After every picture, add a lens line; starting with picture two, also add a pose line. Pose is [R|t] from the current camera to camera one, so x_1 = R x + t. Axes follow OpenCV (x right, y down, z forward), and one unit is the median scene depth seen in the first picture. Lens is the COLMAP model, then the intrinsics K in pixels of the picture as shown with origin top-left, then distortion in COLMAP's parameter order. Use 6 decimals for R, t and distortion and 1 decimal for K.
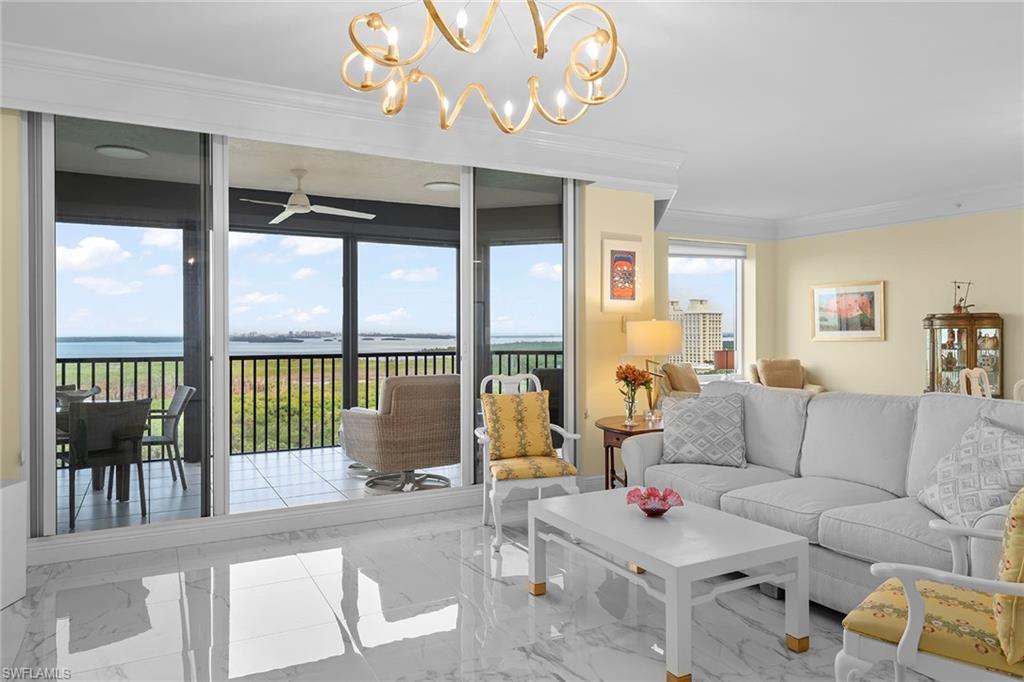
lens RADIAL K [[682.2, 0, 519.8], [0, 682.2, 337.4], [0, 0, 1]] dist [0.005232, 0.001147]
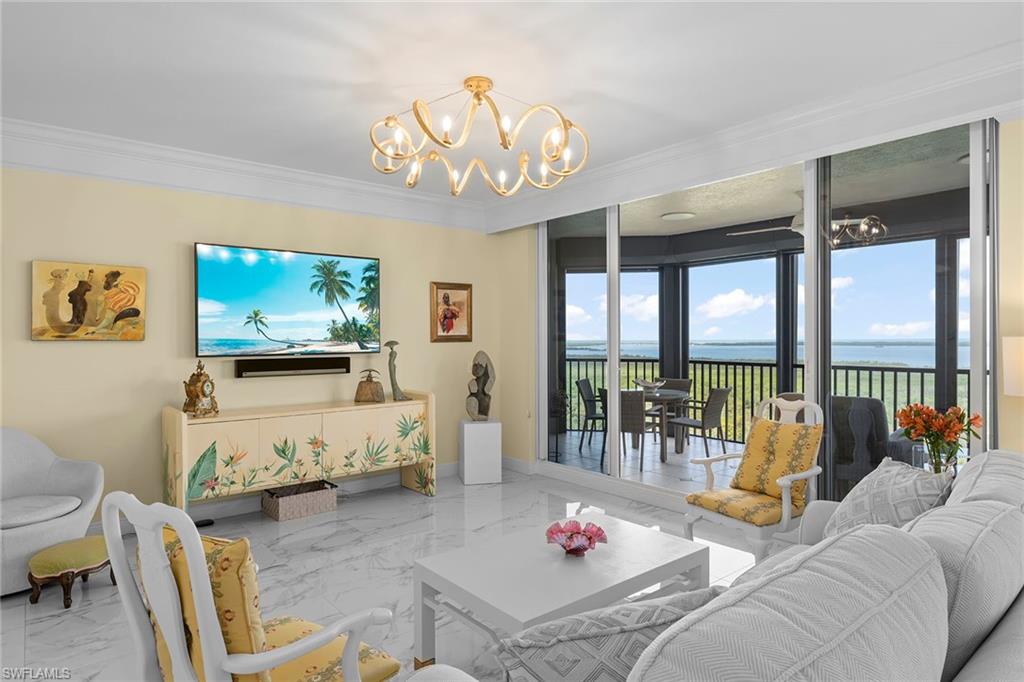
lens RADIAL K [[580.6, 0, 520.7], [0, 580.6, 336.8], [0, 0, 1]] dist [-0.022412, 0.003129]
pose [[0.219567, 0.001939, -0.975595, 0.470696], [-0.008090, 0.999967, 0.000167, -0.017282], [0.975564, 0.007856, 0.219576, 0.378353]]
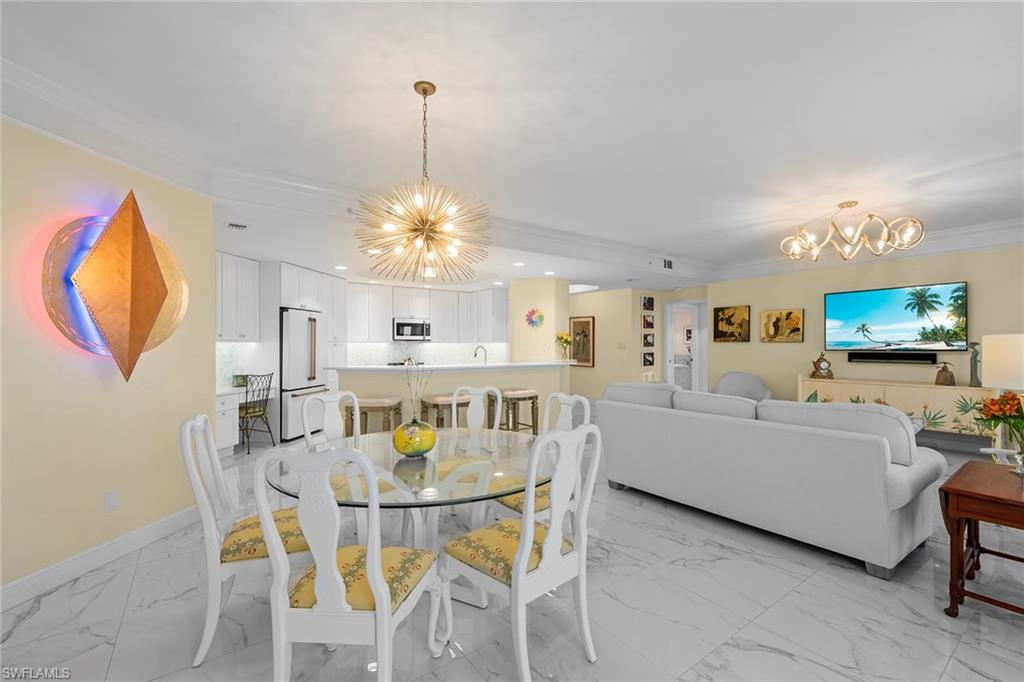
lens RADIAL K [[440.6, 0, 510.1], [0, 440.6, 348.5], [0, 0, 1]] dist [0.004034, 0.000807]
pose [[-0.991438, 0.007349, -0.130371, 0.604317], [0.004900, 0.999806, 0.019098, -0.017437], [0.130486, 0.018295, -0.991281, 1.098354]]
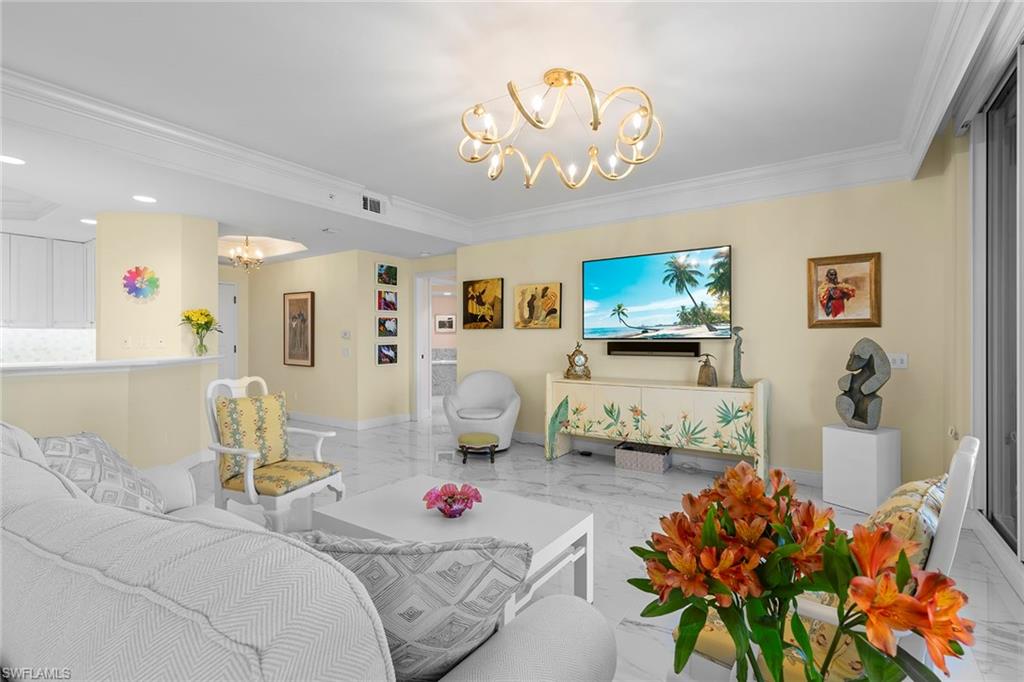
lens RADIAL K [[476.5, 0, 516.4], [0, 476.5, 338.9], [0, 0, 1]] dist [0.008105, -0.000765]
pose [[-0.889340, 0.003101, -0.457235, 0.203731], [-0.001510, 0.999952, 0.009719, 0.001541], [0.457243, 0.009334, -0.889293, 0.835871]]
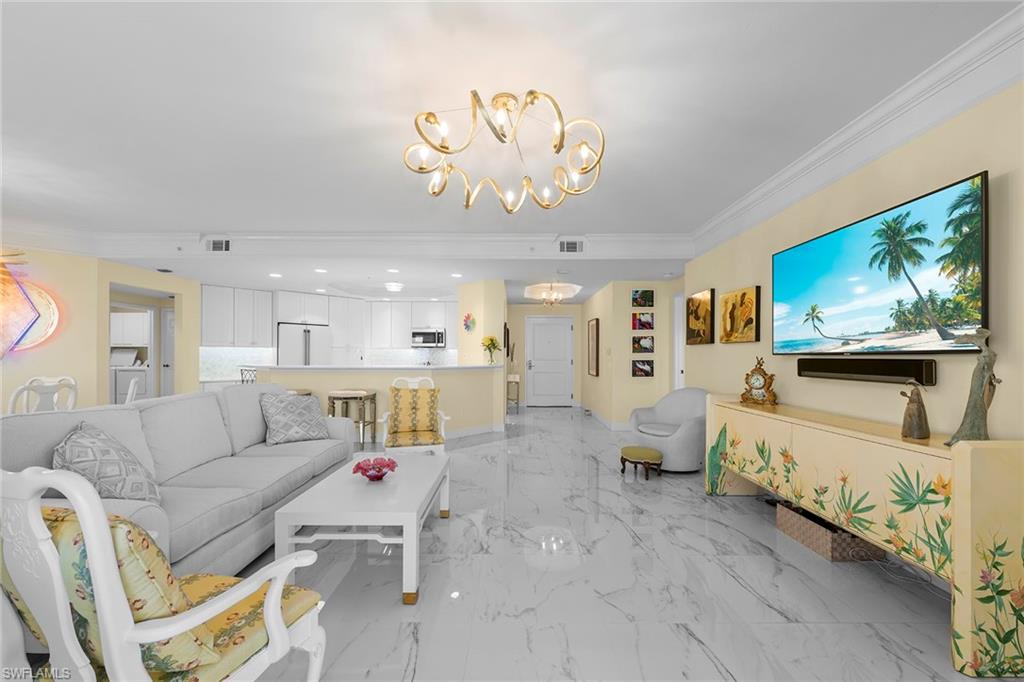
lens RADIAL K [[390.5, 0, 505.3], [0, 390.5, 355.3], [0, 0, 1]] dist [-0.002821, -0.000711]
pose [[-0.872856, 0.001886, 0.487974, -0.218161], [0.005903, 0.999960, 0.006694, 0.004852], [-0.487942, 0.008723, -0.872832, 0.789443]]
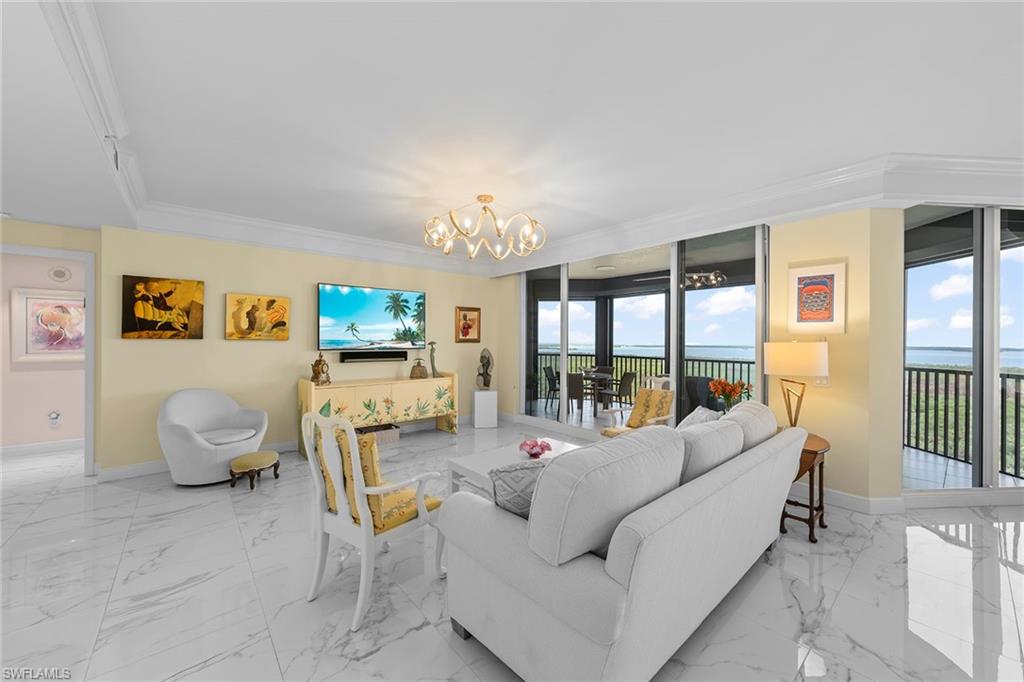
lens RADIAL K [[390.5, 0, 507.6], [0, 390.5, 339.2], [0, 0, 1]] dist [-0.002821, -0.000711]
pose [[0.206037, 0.002686, -0.978540, 0.567290], [-0.017332, 0.999849, -0.000905, -0.017892], [0.978391, 0.017146, 0.206053, 0.364762]]
